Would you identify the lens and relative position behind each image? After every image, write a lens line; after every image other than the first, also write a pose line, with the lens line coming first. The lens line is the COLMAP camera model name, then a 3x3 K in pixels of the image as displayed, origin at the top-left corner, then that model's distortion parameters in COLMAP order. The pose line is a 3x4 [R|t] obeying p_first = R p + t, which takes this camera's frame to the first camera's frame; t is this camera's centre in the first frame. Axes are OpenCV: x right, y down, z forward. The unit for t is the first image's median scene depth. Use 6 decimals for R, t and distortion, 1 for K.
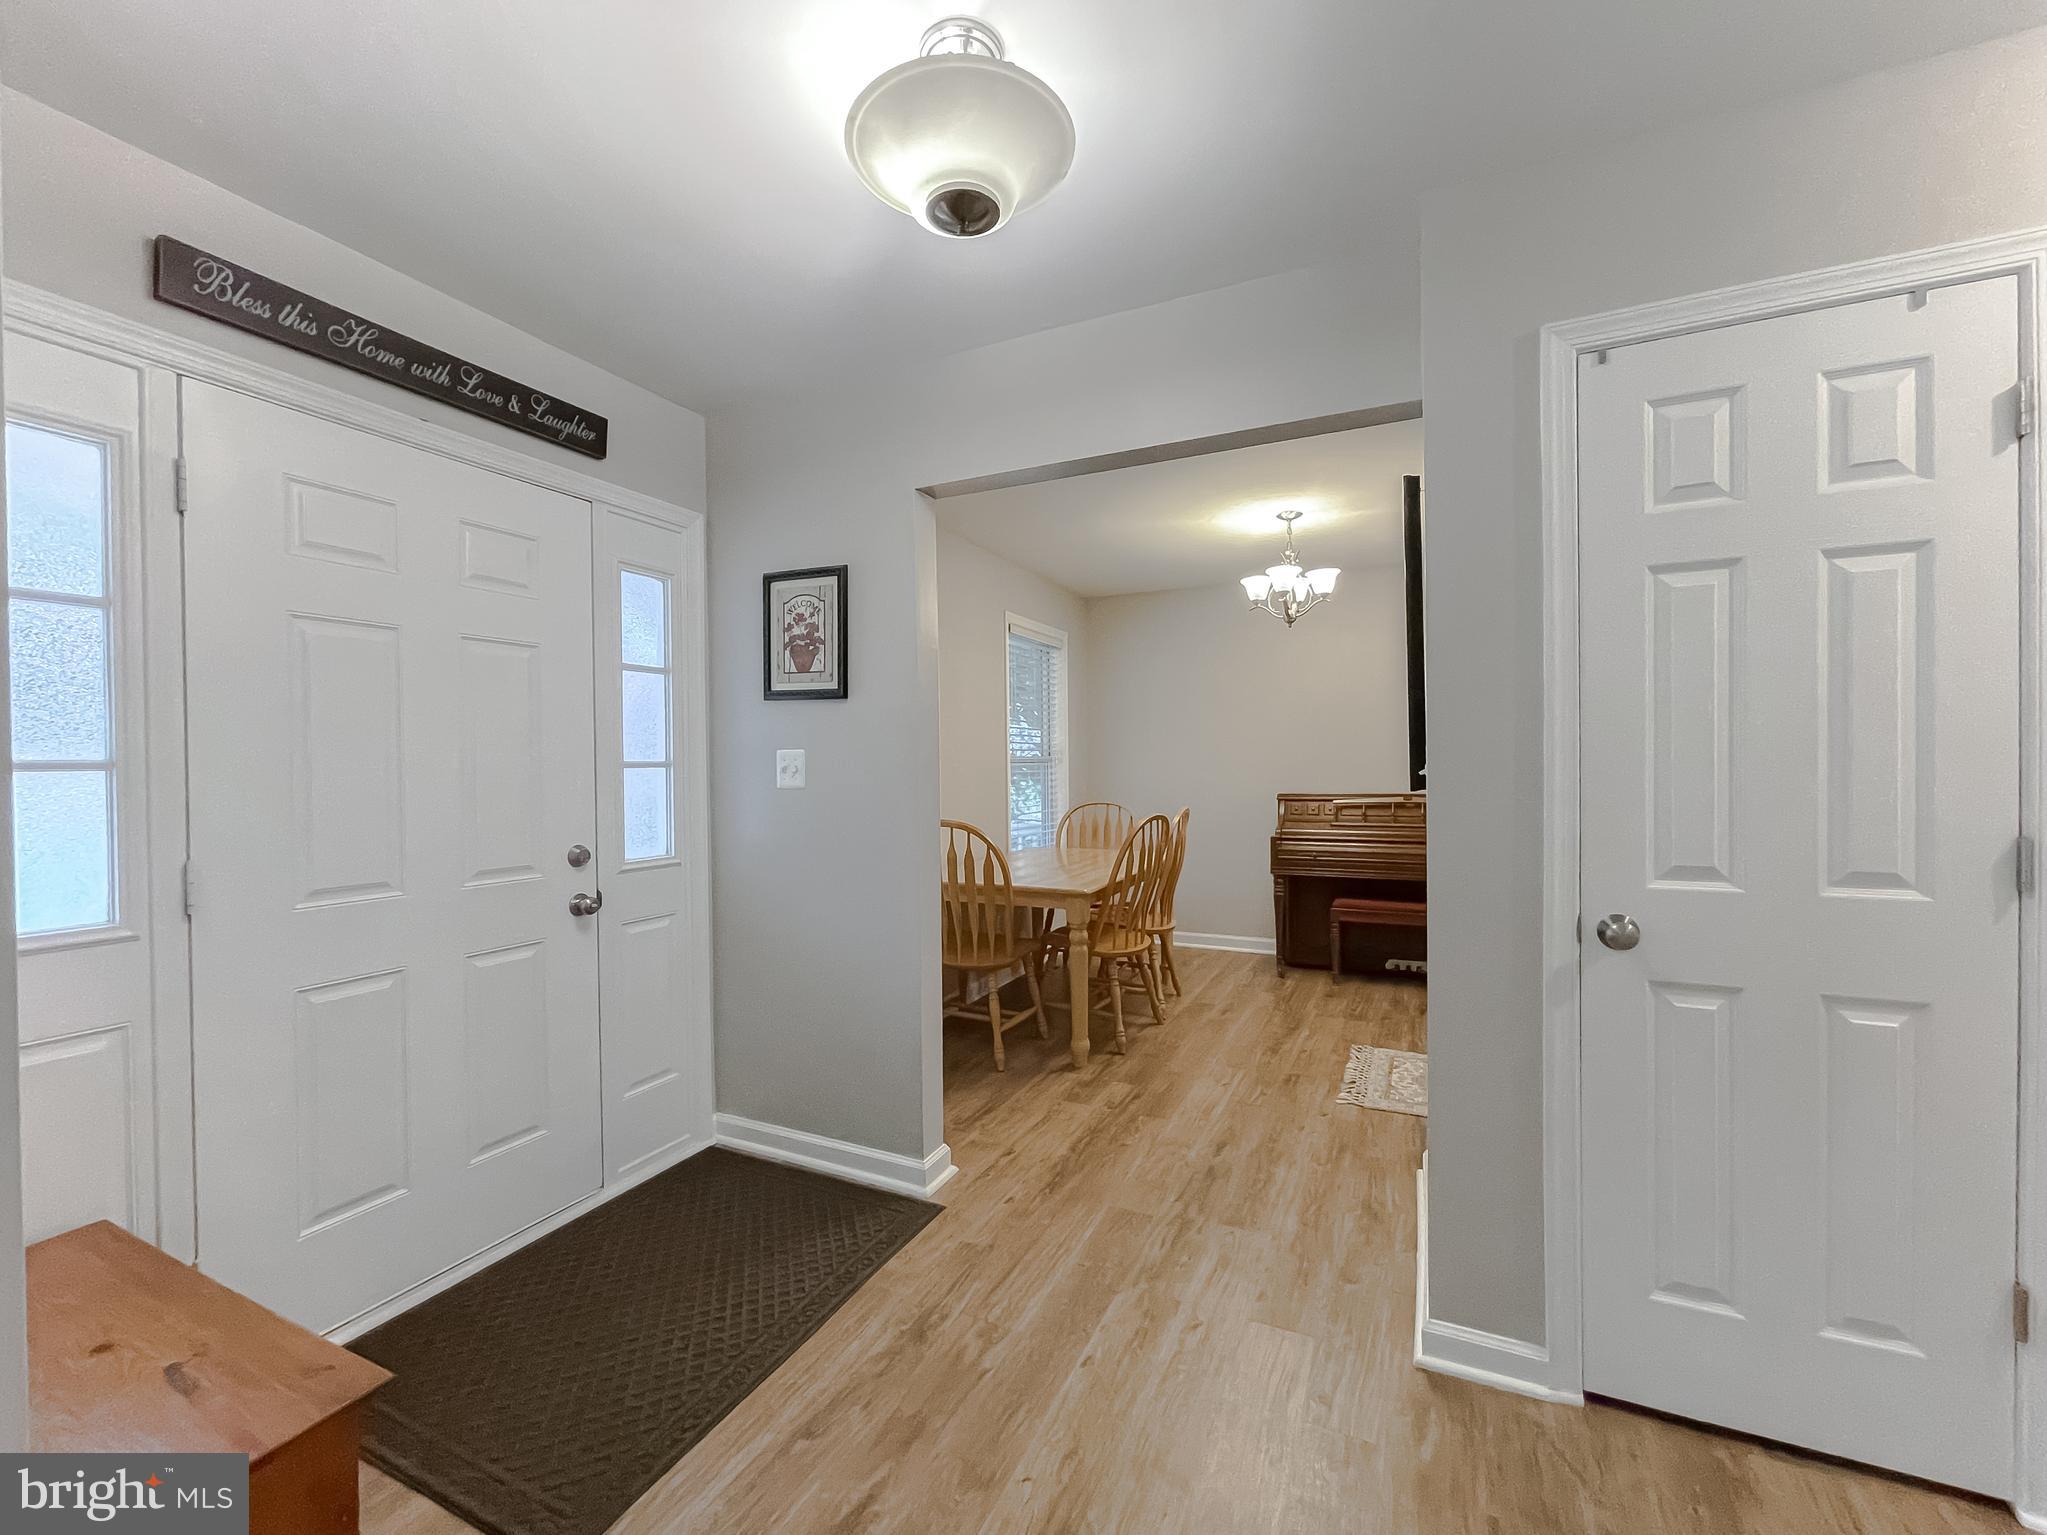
lens RADIAL K [[843.8, 0, 1008.2], [0, 843.8, 775.0], [0, 0, 1]] dist [-0.004360, 0.002182]
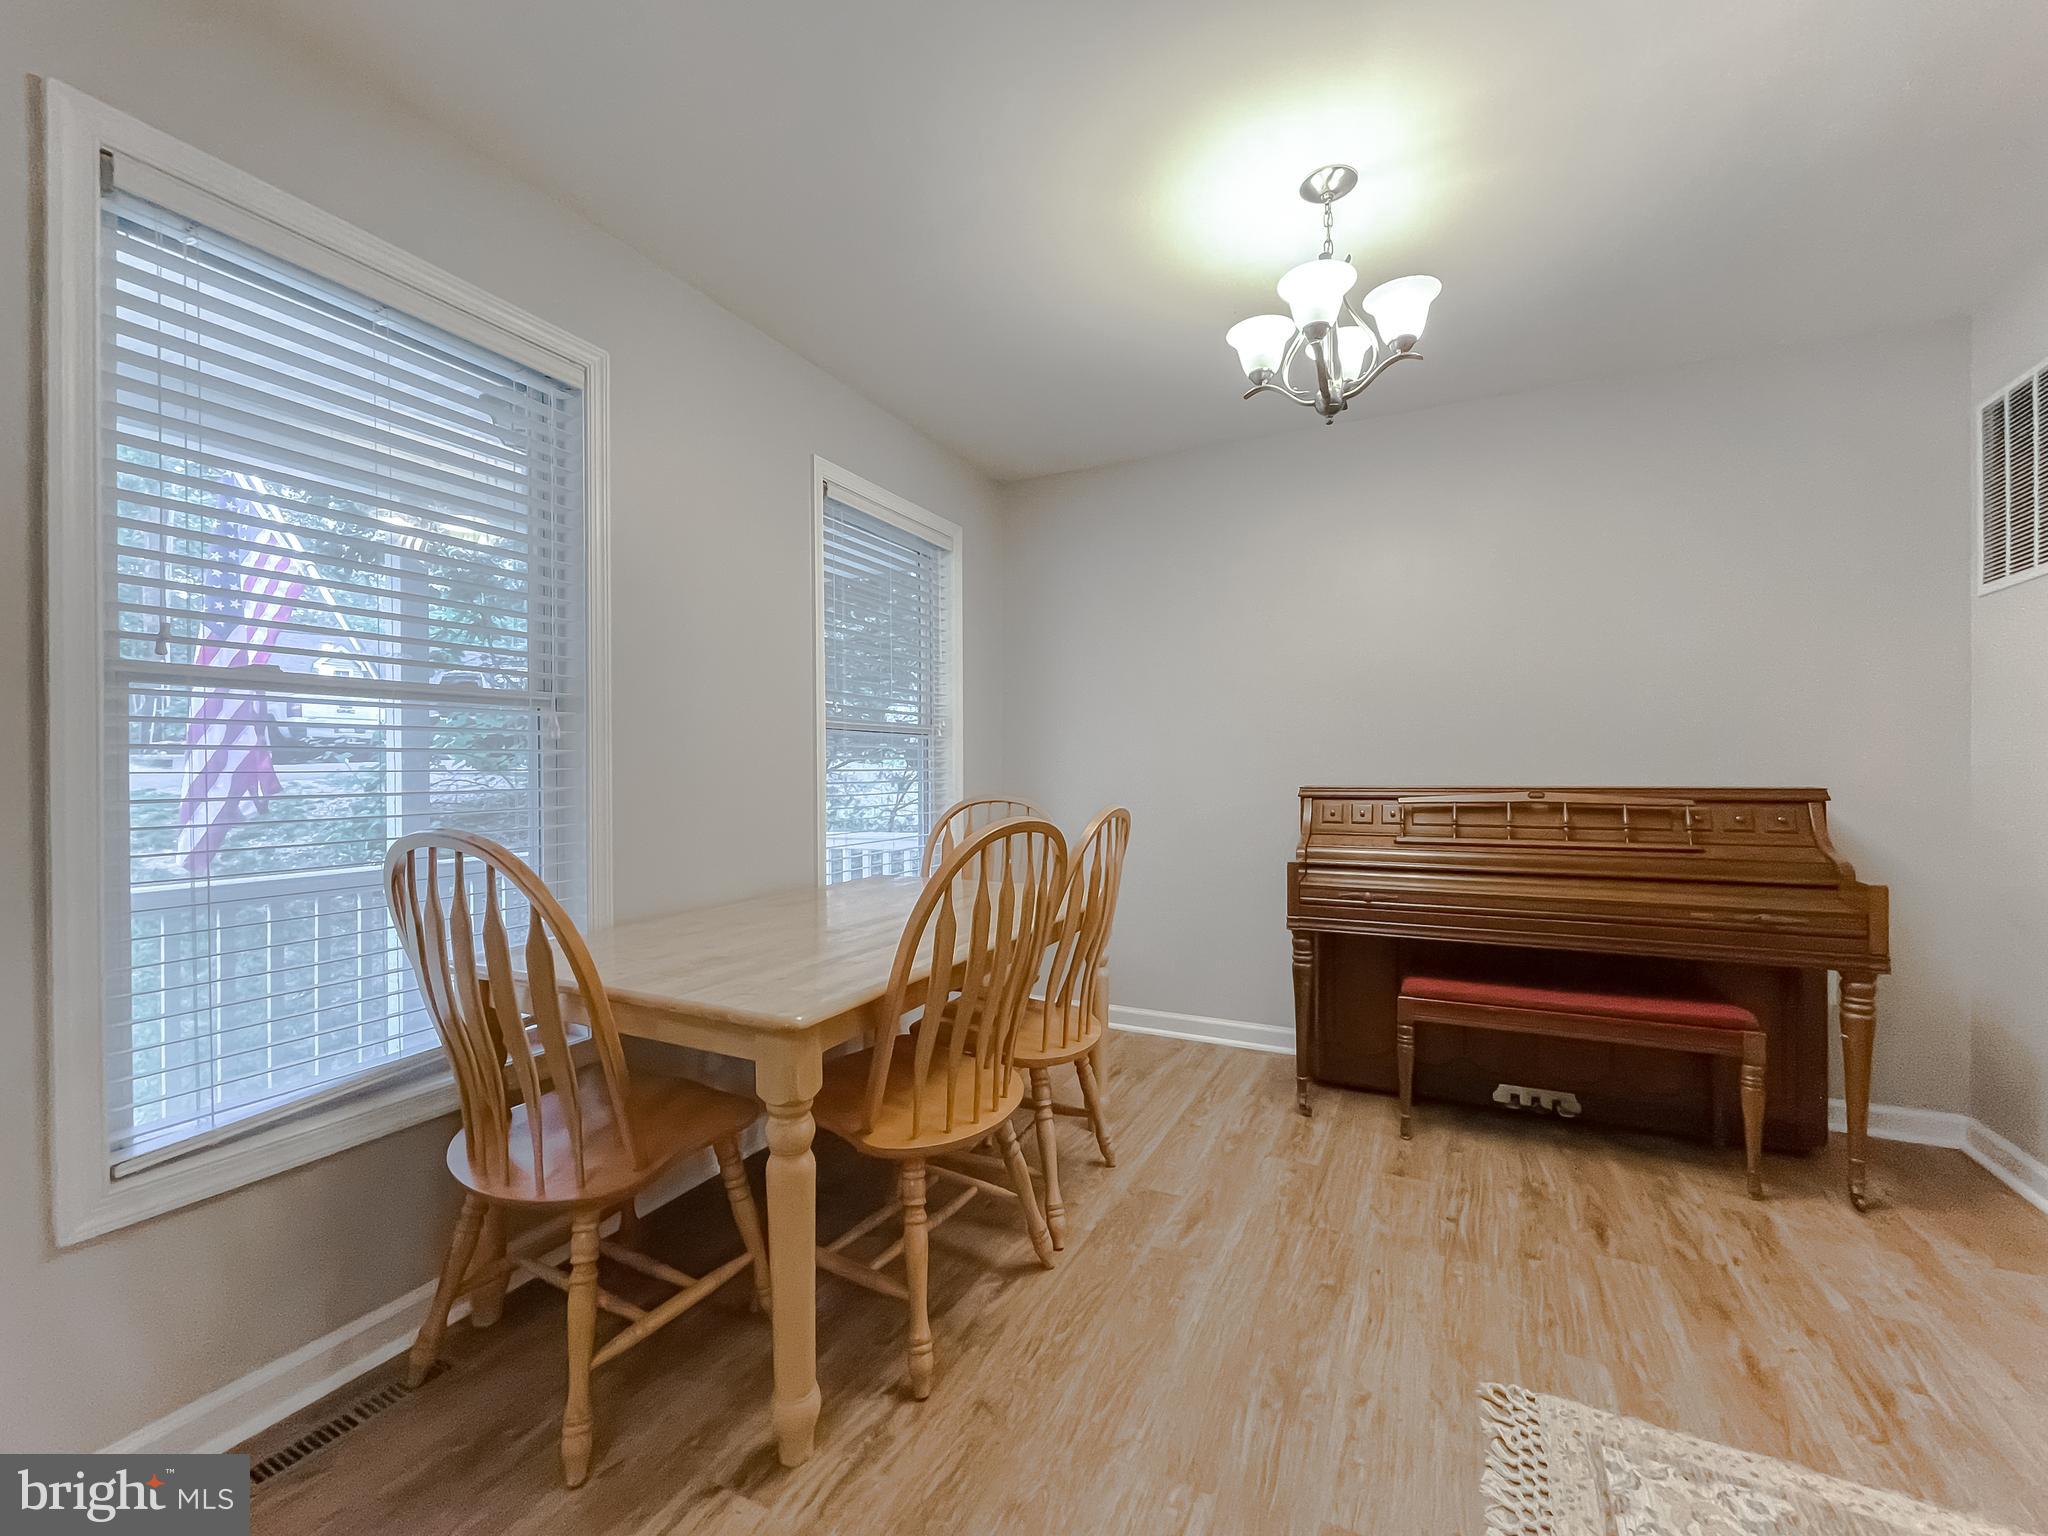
lens RADIAL K [[844.2, 0, 1021.2], [0, 844.2, 782.3], [0, 0, 1]] dist [-0.004360, 0.002182]
pose [[0.999952, 0.006215, -0.007567, 0.181618], [-0.006222, 0.999980, -0.000929, 0.028588], [0.007561, 0.000976, 0.999971, 0.574902]]
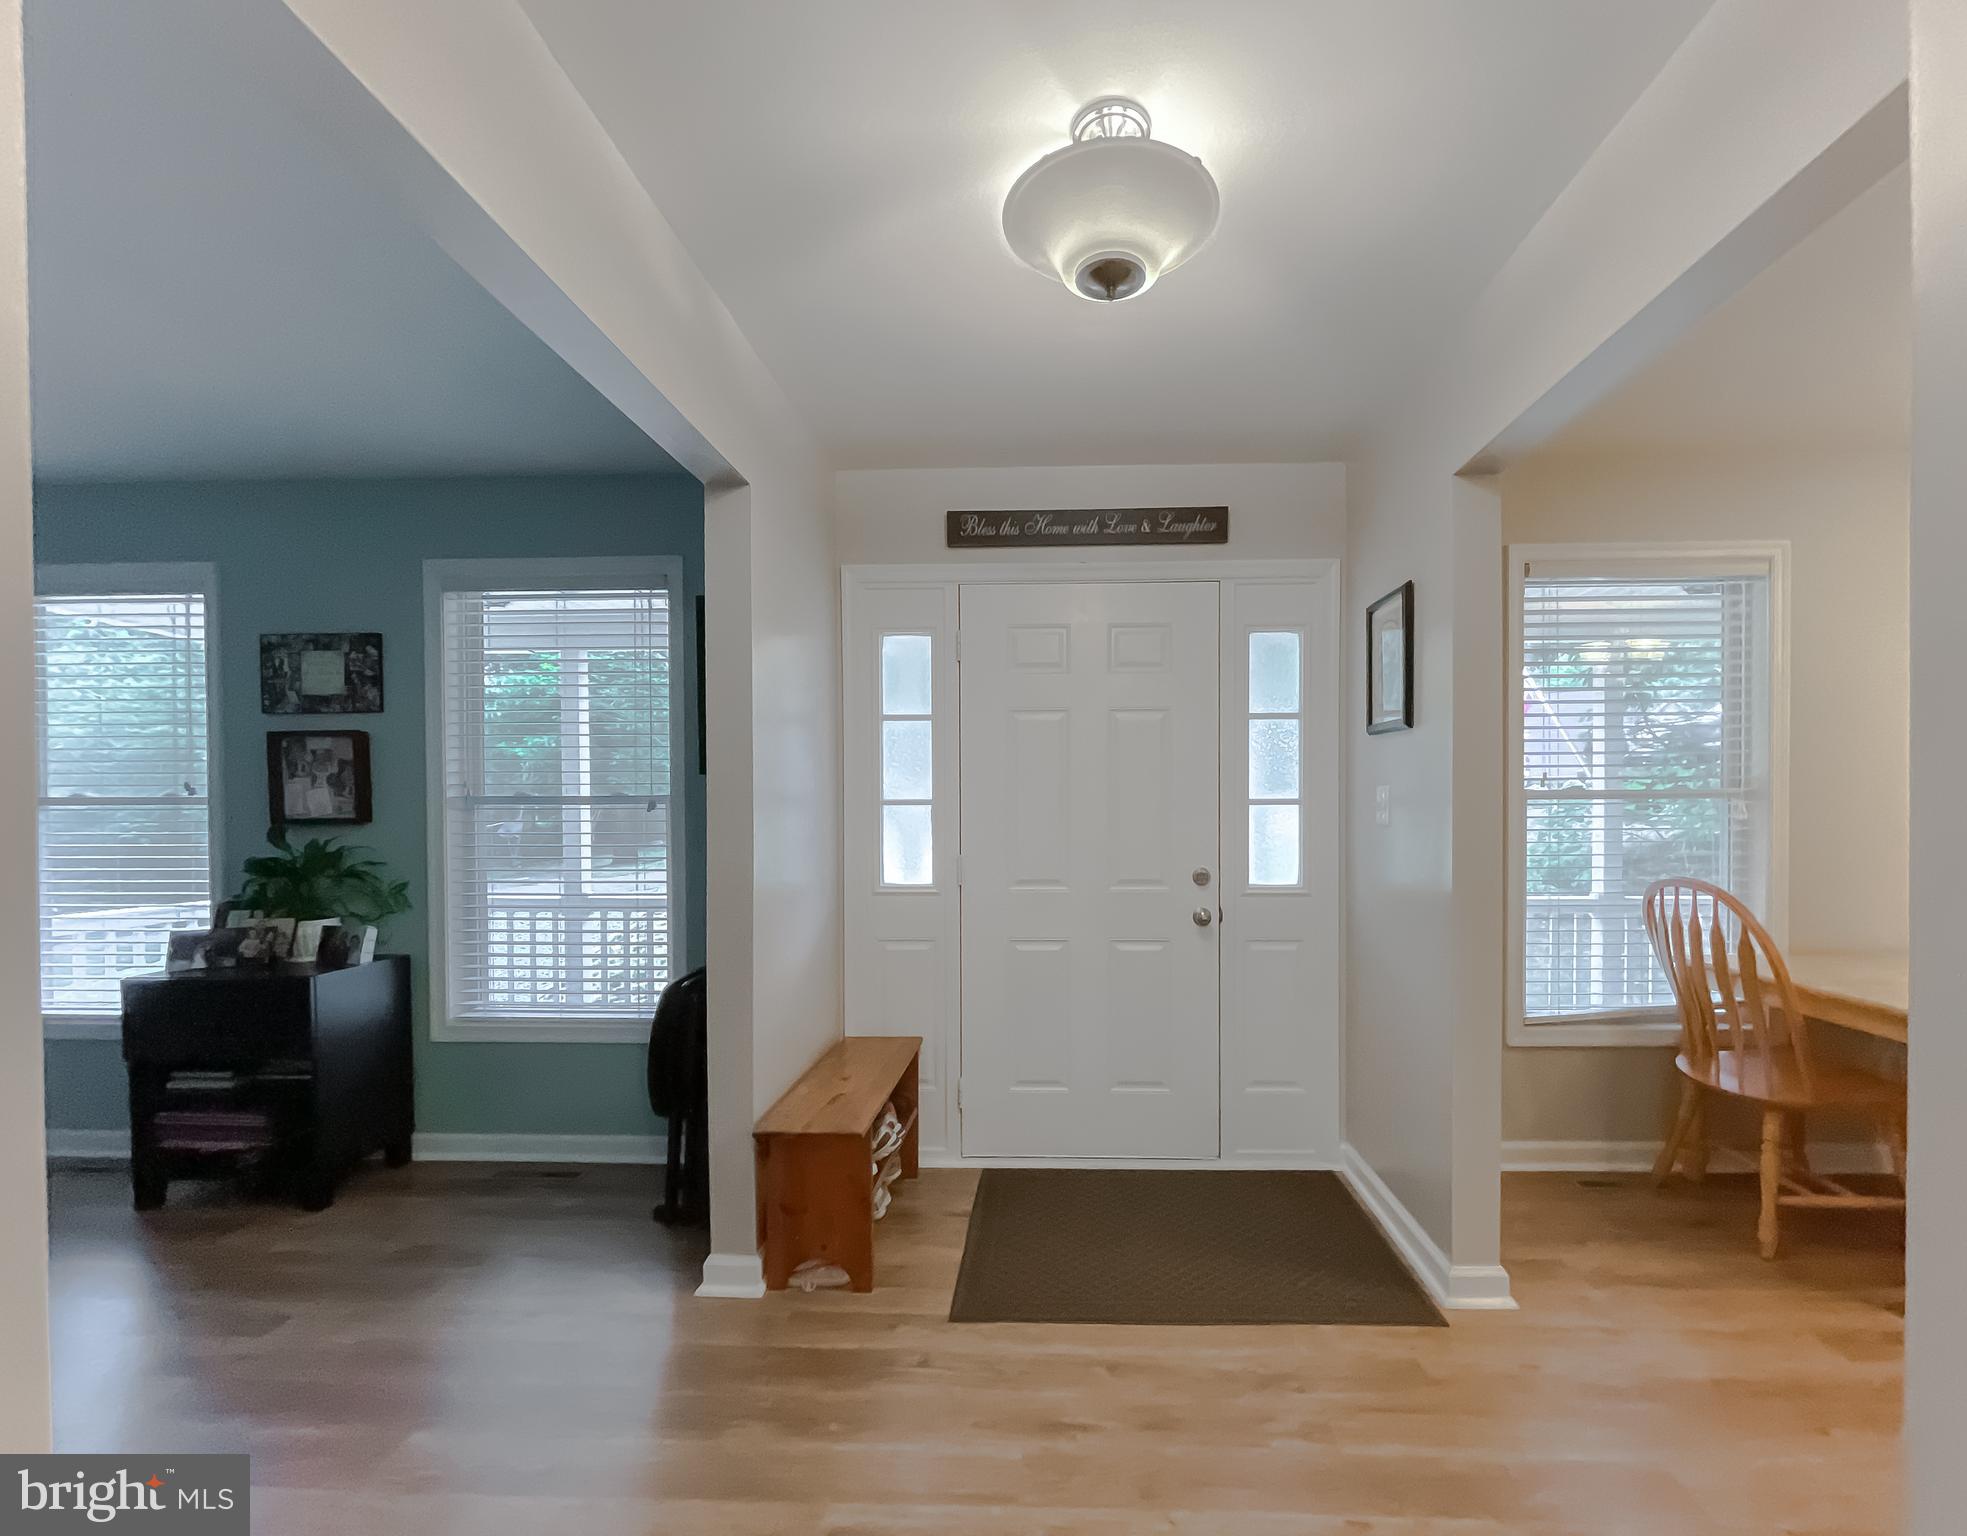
lens RADIAL K [[864.5, 0, 1025.0], [0, 864.5, 819.9], [0, 0, 1]] dist [-0.000528, 0.001041]
pose [[0.413076, 0.020336, -0.910470, 0.339725], [-0.012660, 0.999782, 0.016586, -0.001980], [0.910609, 0.004675, 0.413243, 0.164084]]
